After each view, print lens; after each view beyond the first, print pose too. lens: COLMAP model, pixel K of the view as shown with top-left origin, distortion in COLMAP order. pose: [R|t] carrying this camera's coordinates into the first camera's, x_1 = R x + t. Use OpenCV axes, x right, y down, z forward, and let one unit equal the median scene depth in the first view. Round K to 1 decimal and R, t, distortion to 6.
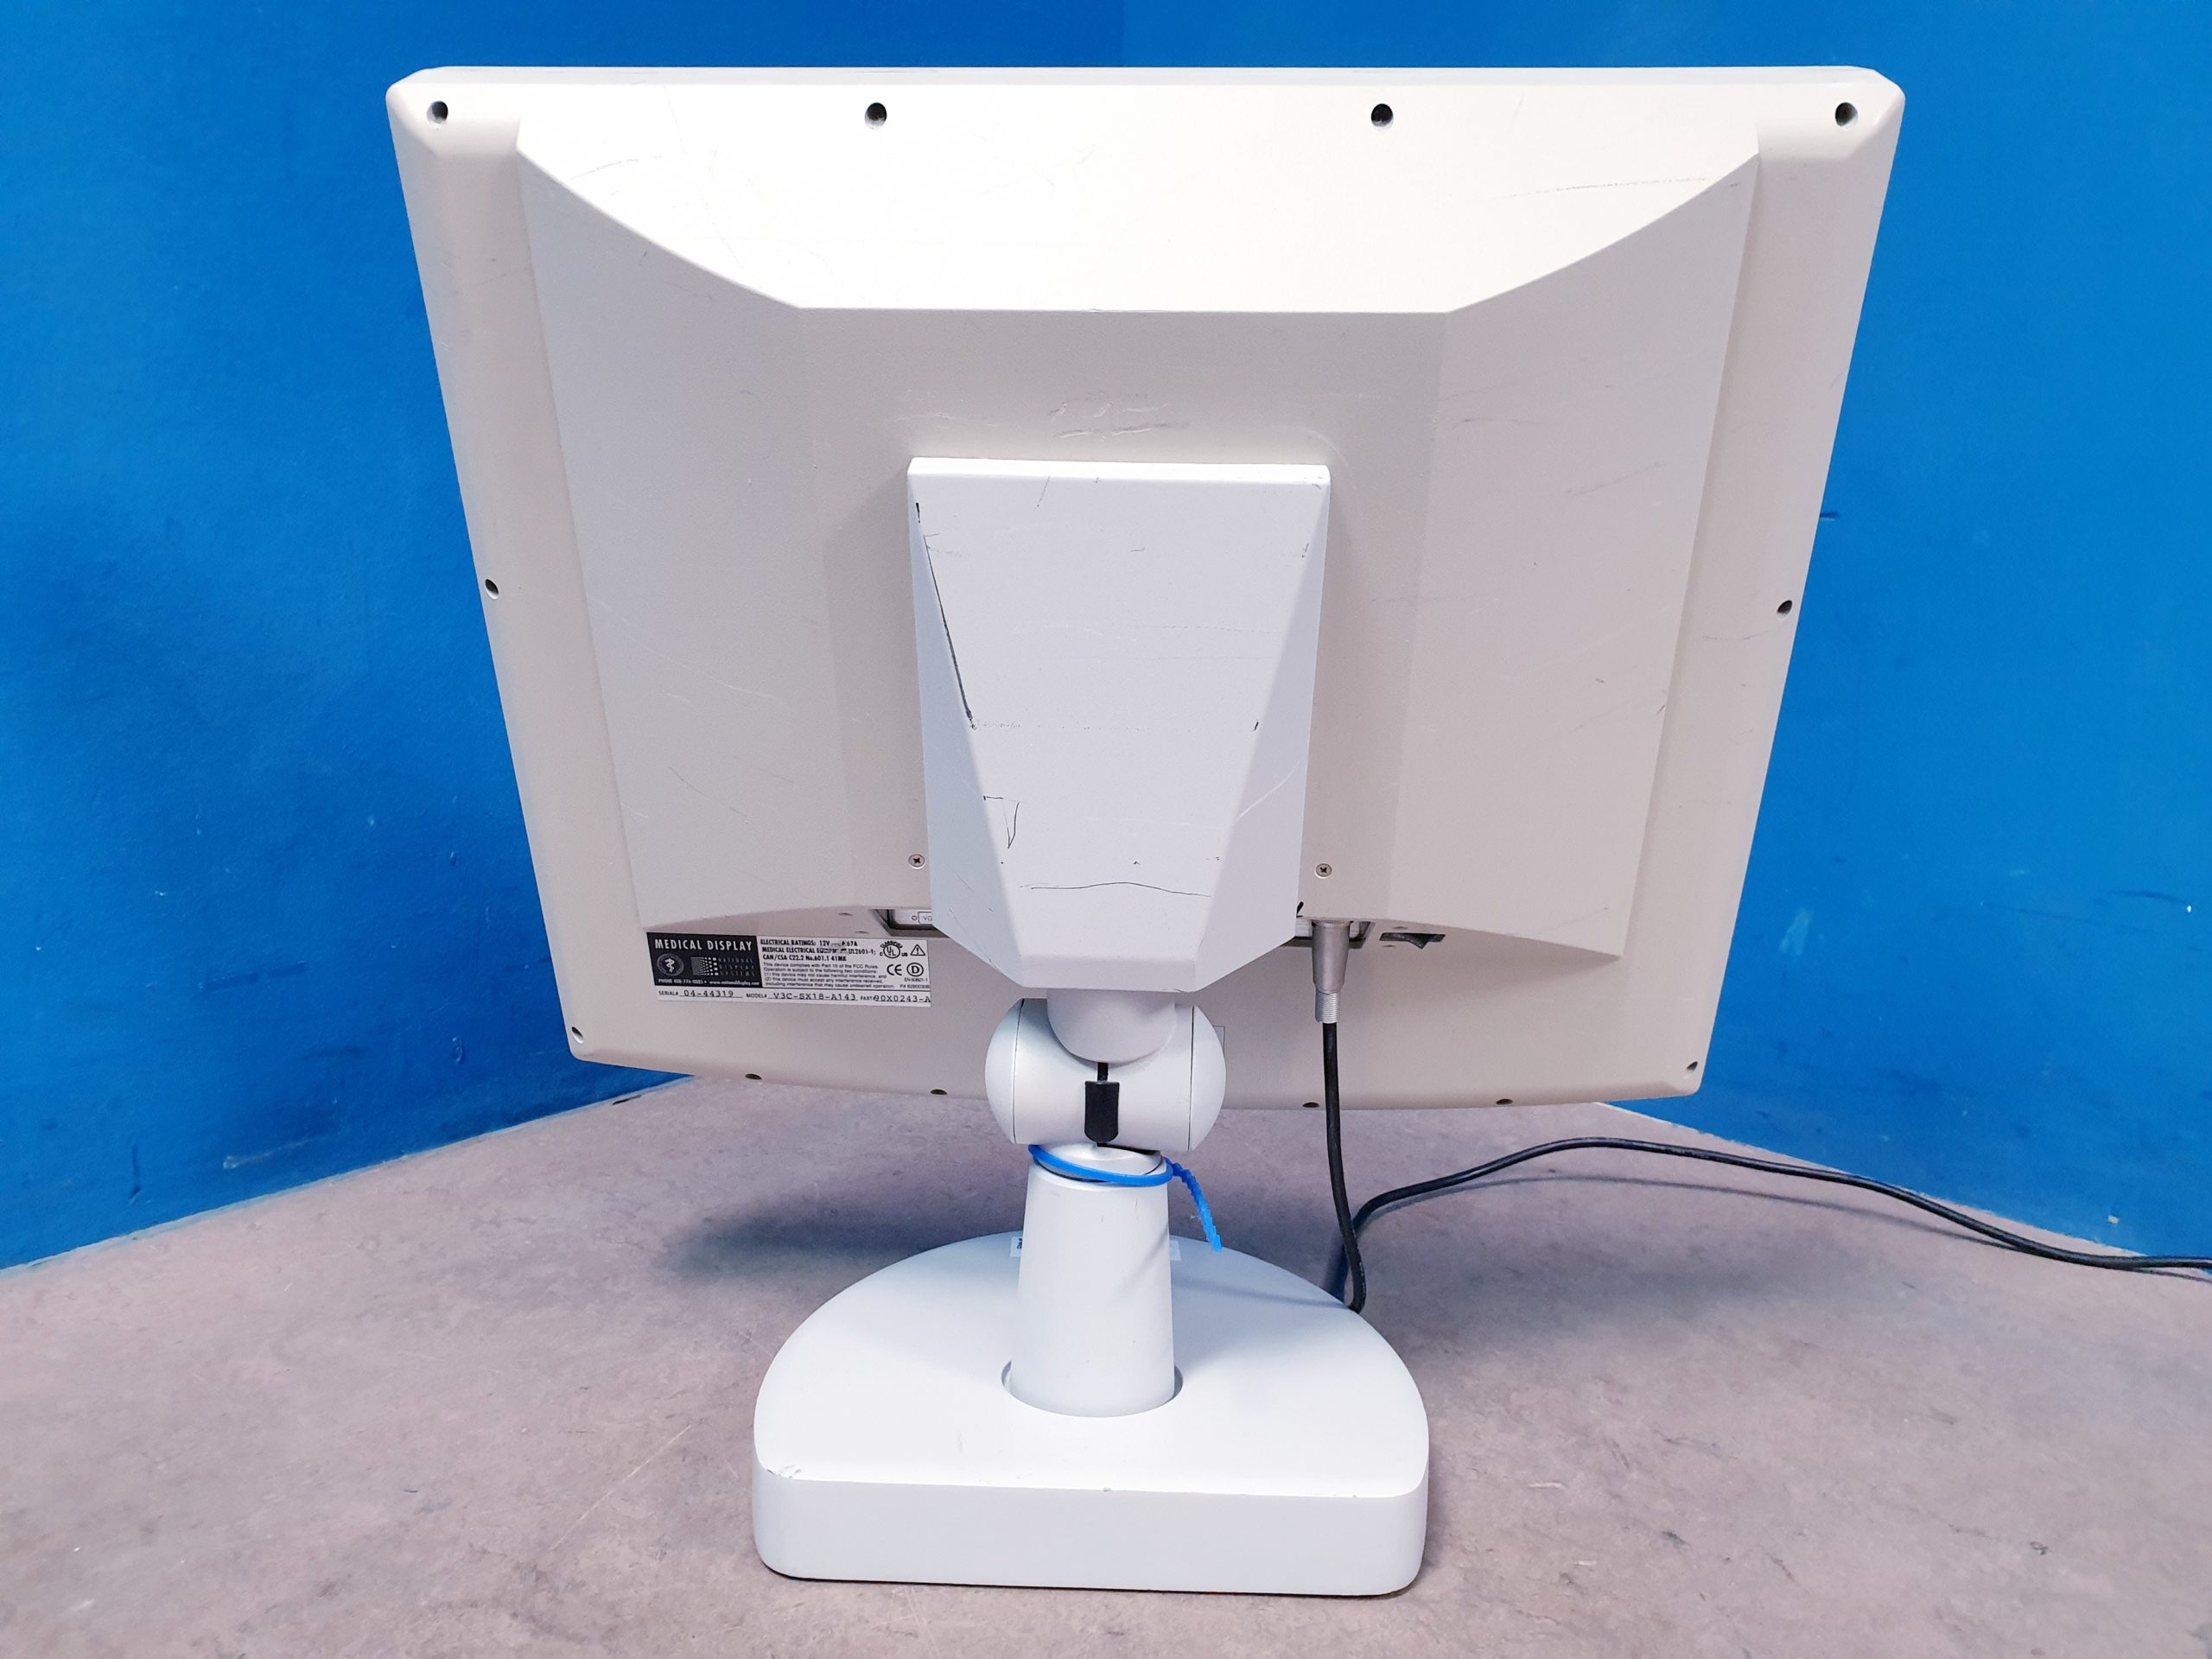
lens RADIAL K [[1758.5, 0, 1106.0], [0, 1758.5, 829.5], [0, 0, 1]] dist [-0.066029, 0.124071]
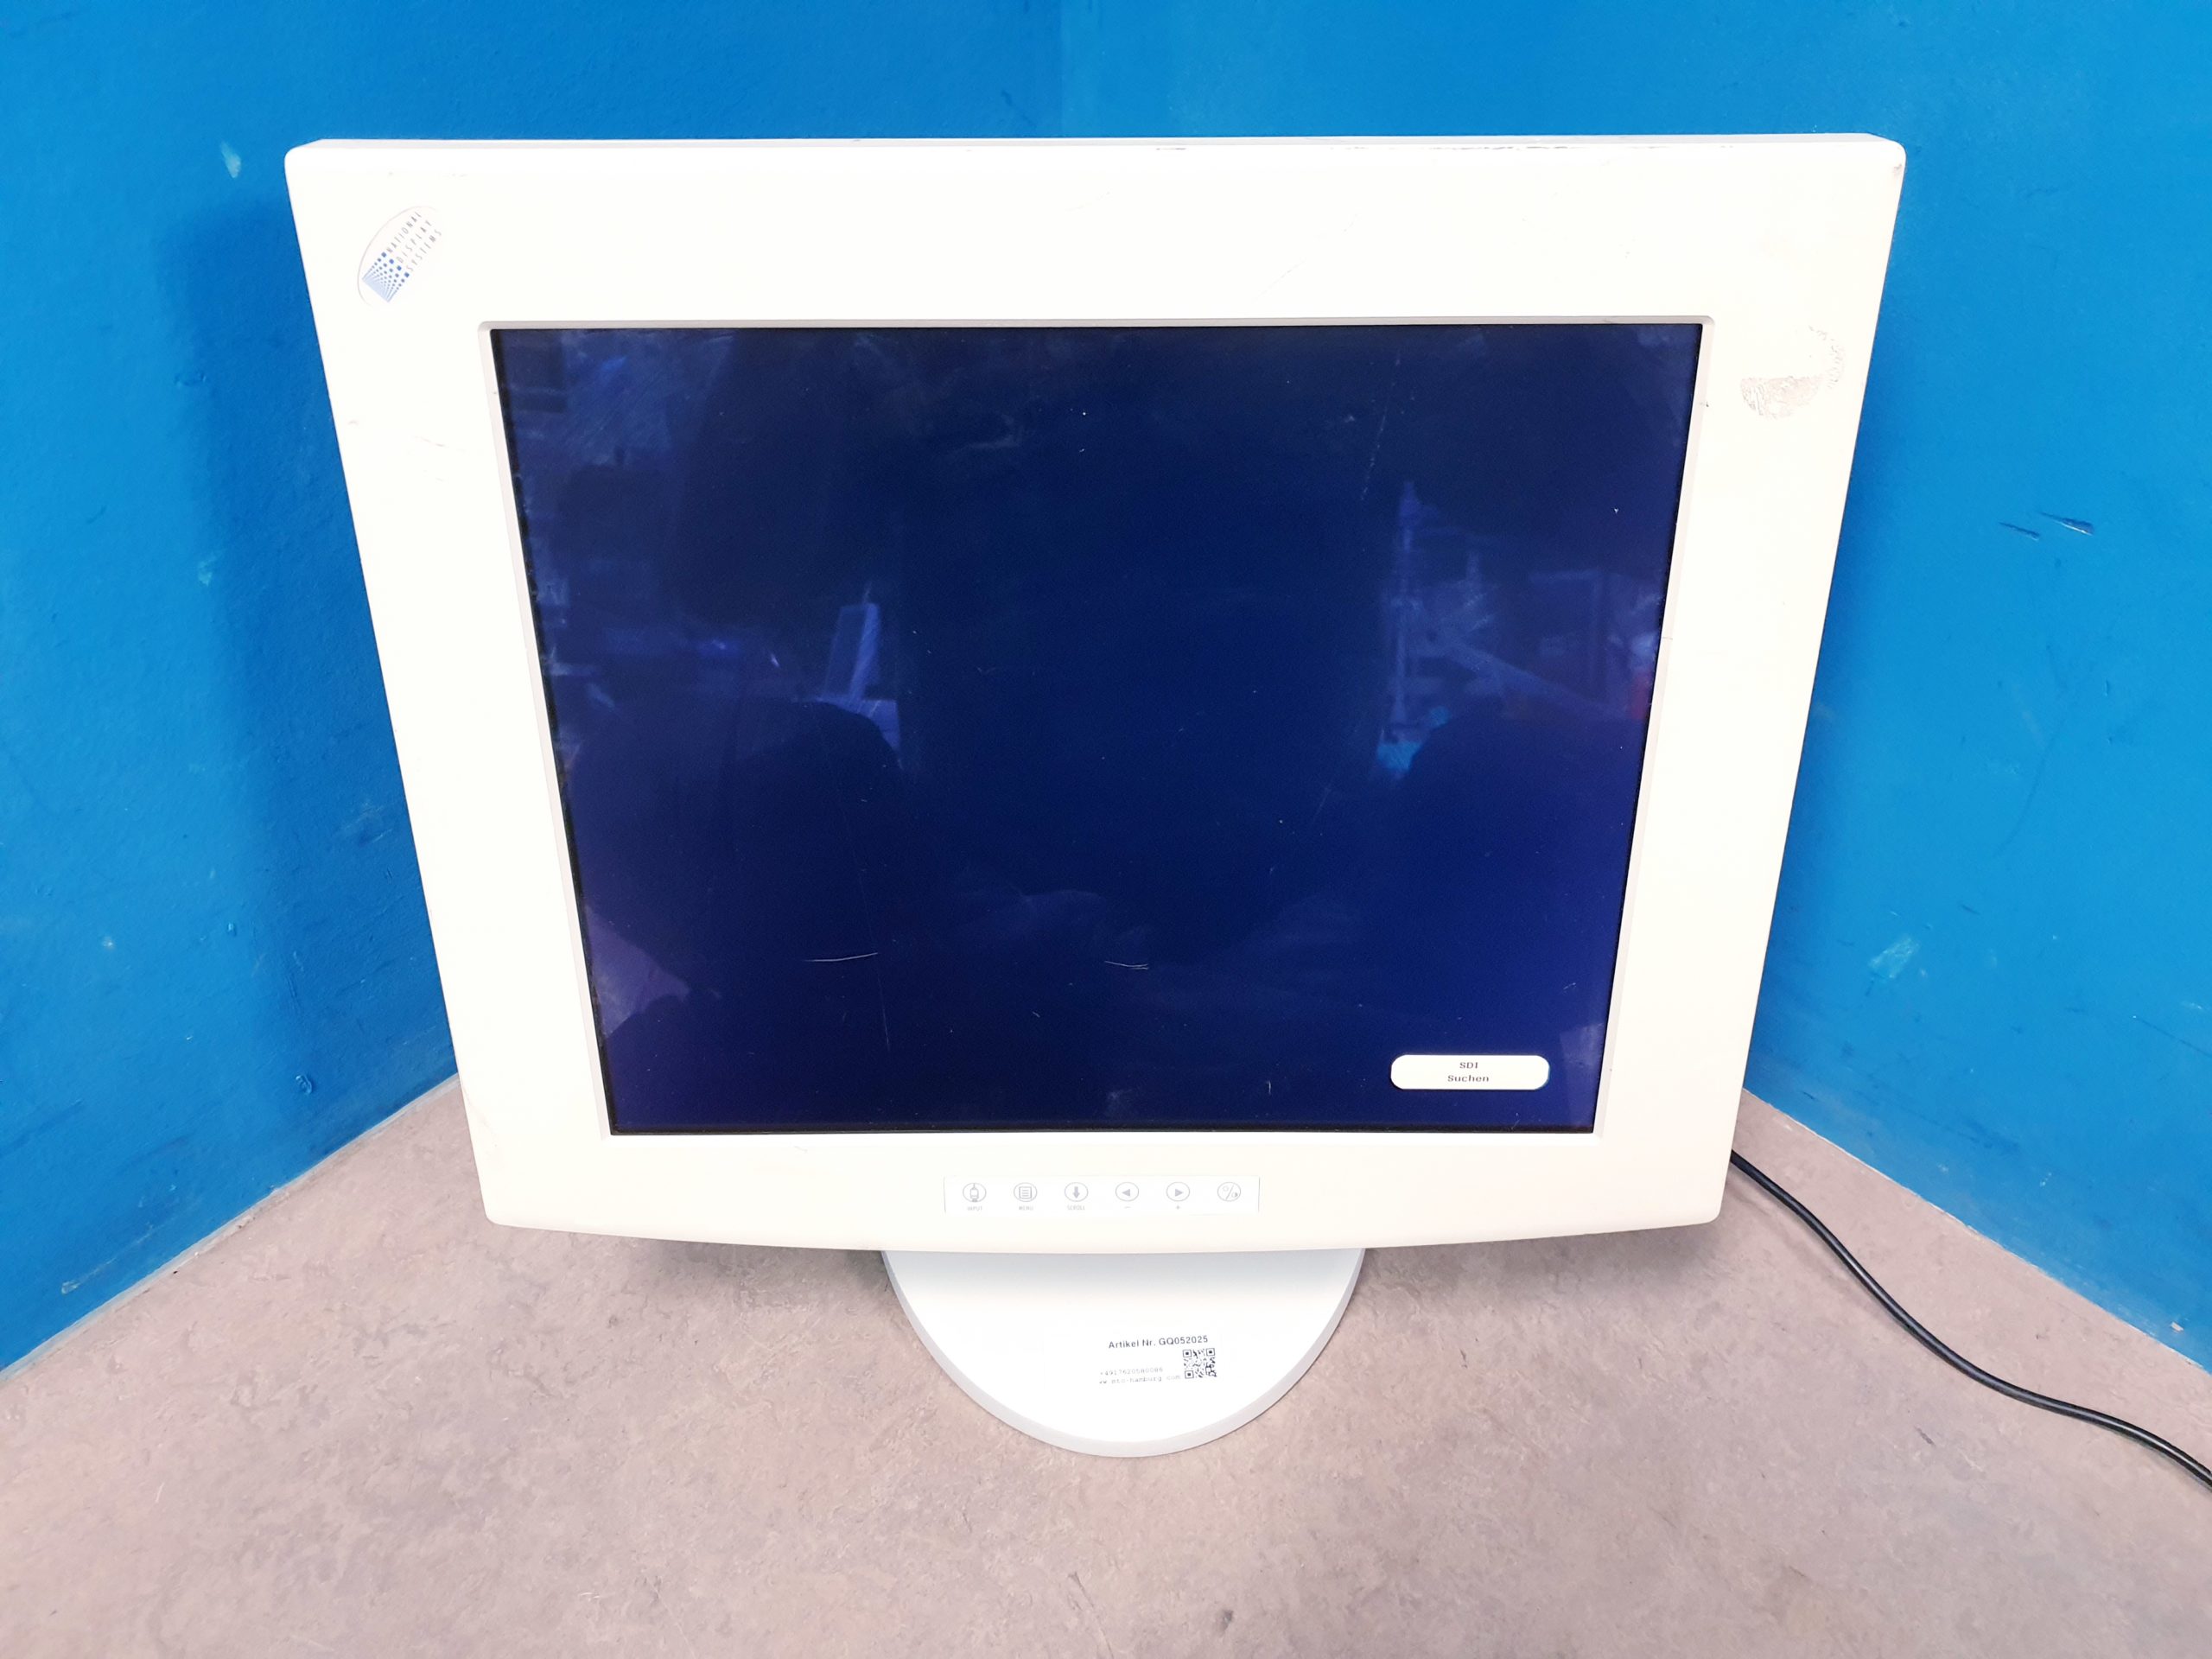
lens RADIAL K [[1745.5, 0, 1118.1], [0, 1745.5, 830.4], [0, 0, 1]] dist [-0.035956, 0.070766]
pose [[0.999785, -0.005027, -0.020128, 0.067254], [0.015049, 0.843580, 0.536793, -0.583454], [0.014281, -0.536980, 0.843474, 0.462414]]
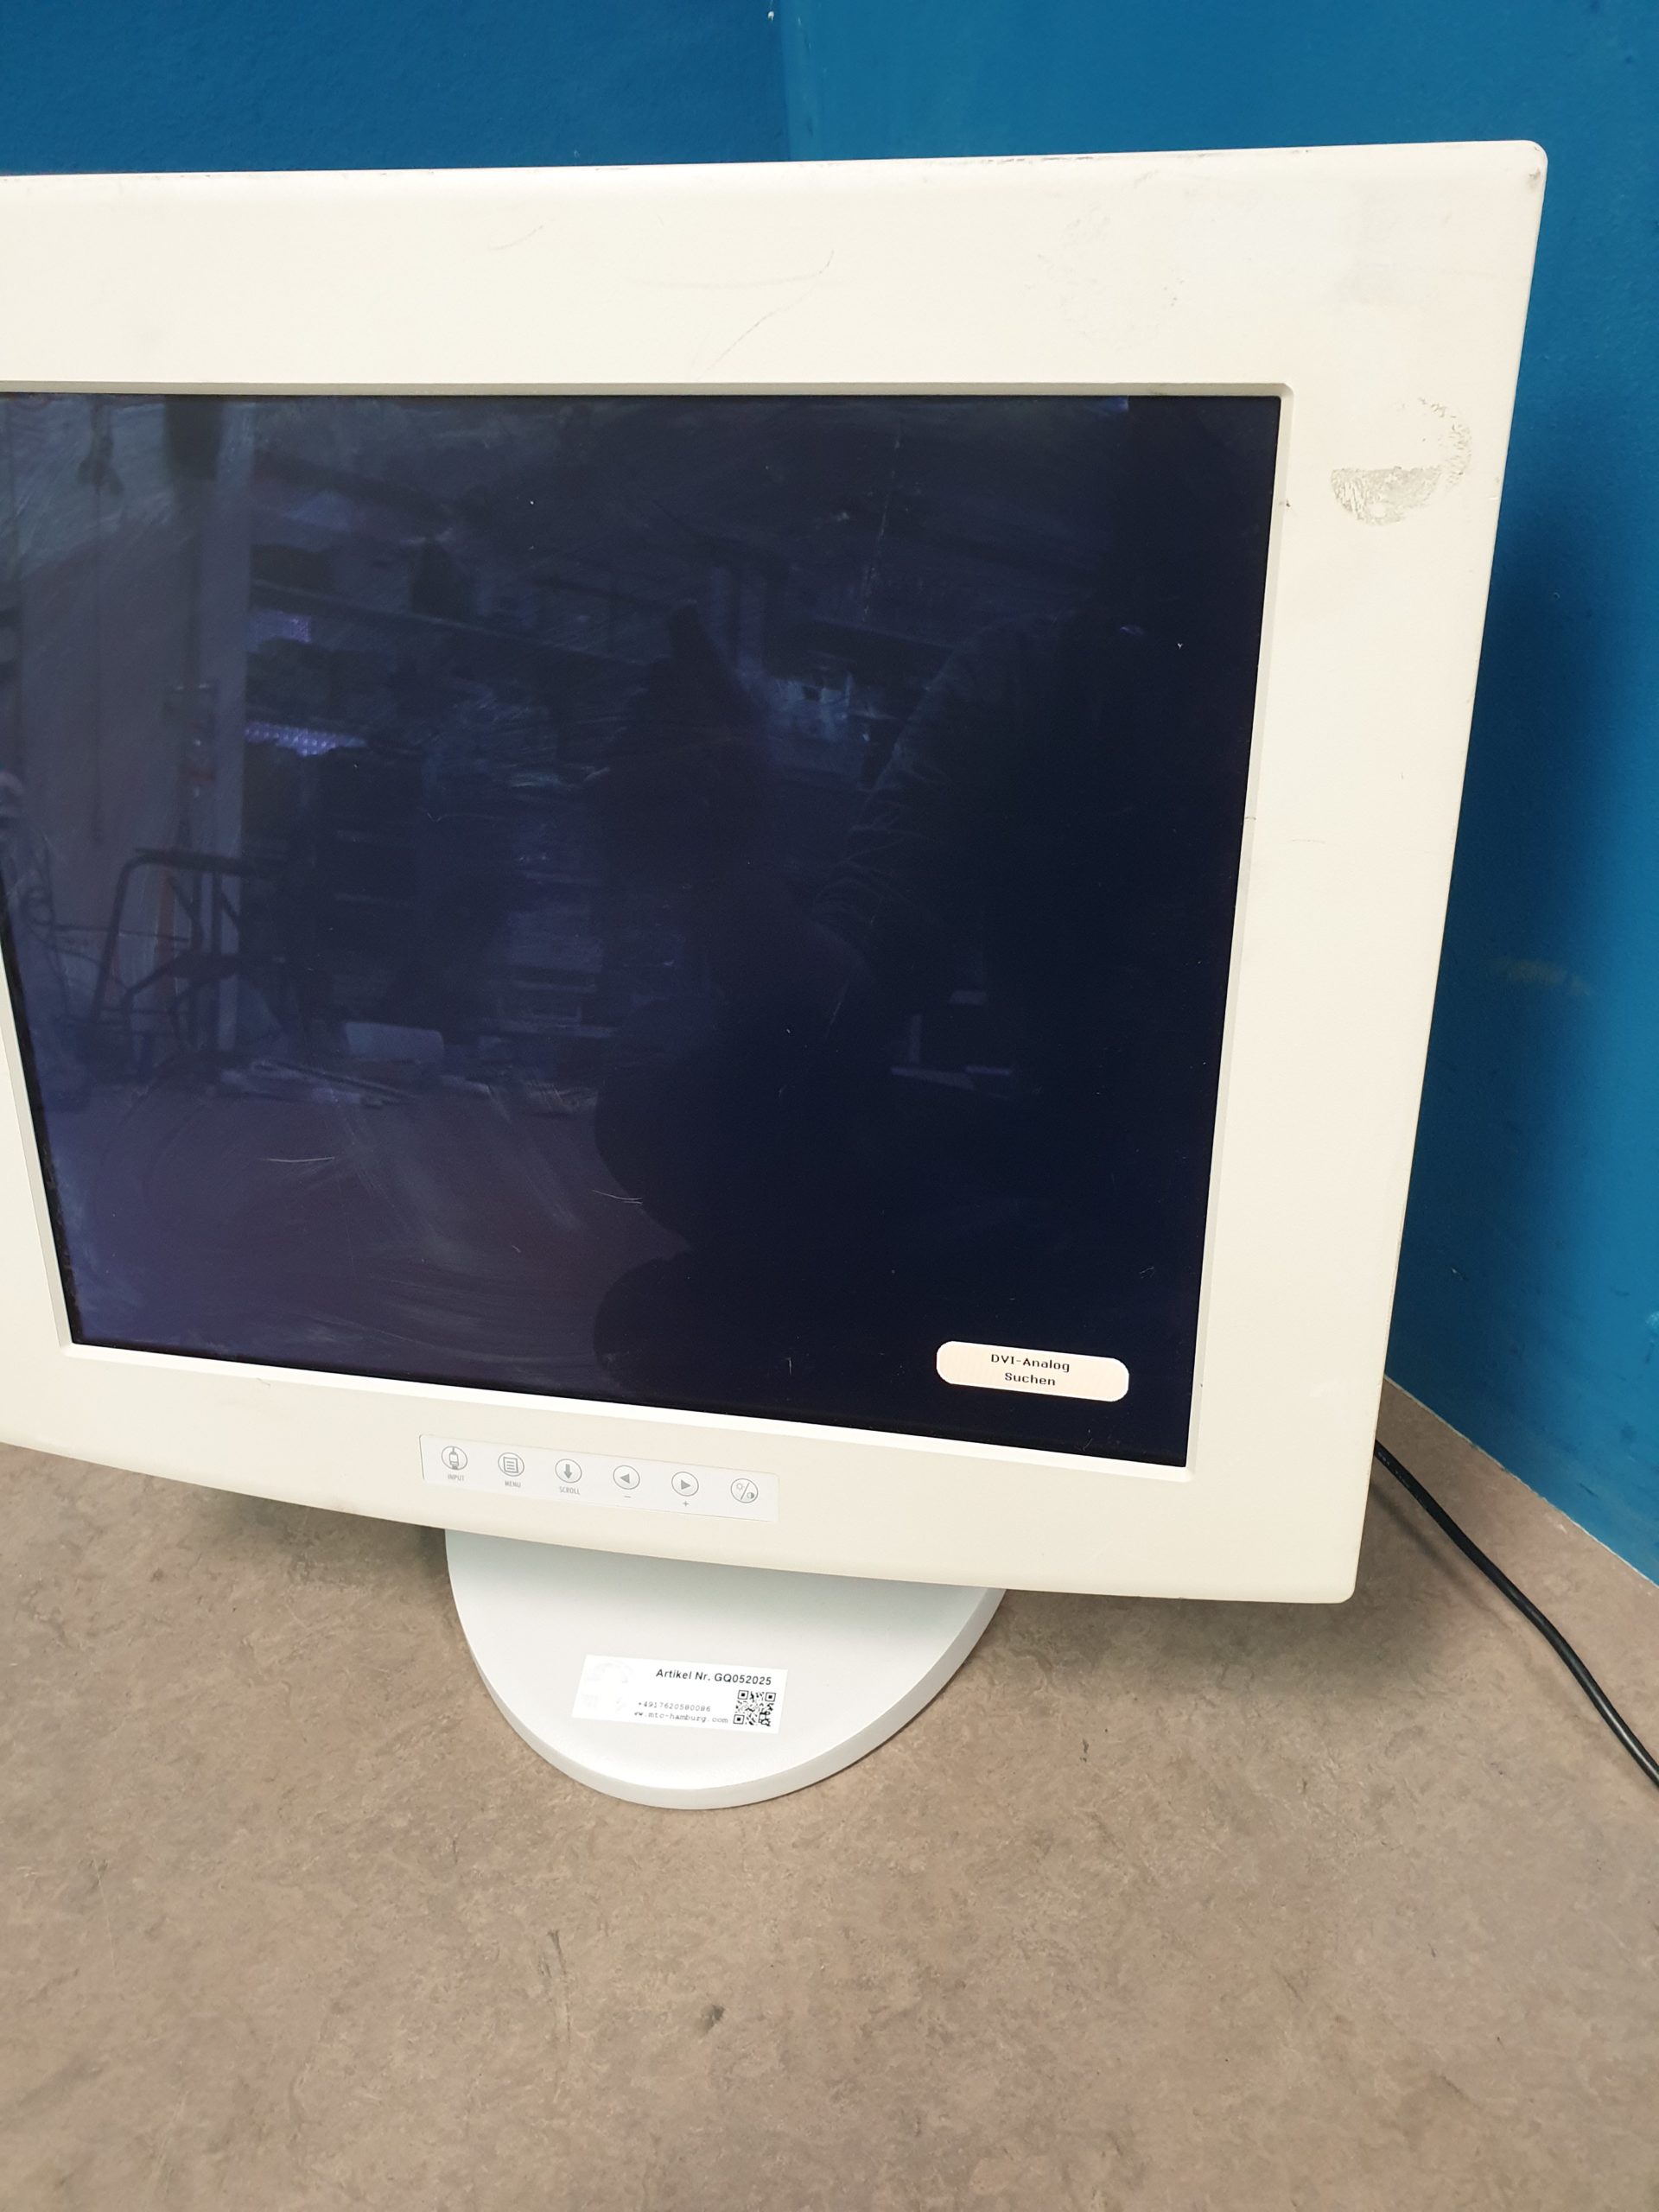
lens RADIAL K [[1758.5, 0, 860.0], [0, 1758.5, 1120.0], [0, 0, 1]] dist [-0.066029, 0.124071]
pose [[0.977739, 0.073091, -0.196684, 0.301081], [0.031175, 0.876362, 0.480644, -0.433897], [0.207497, -0.476076, 0.854574, 0.571196]]
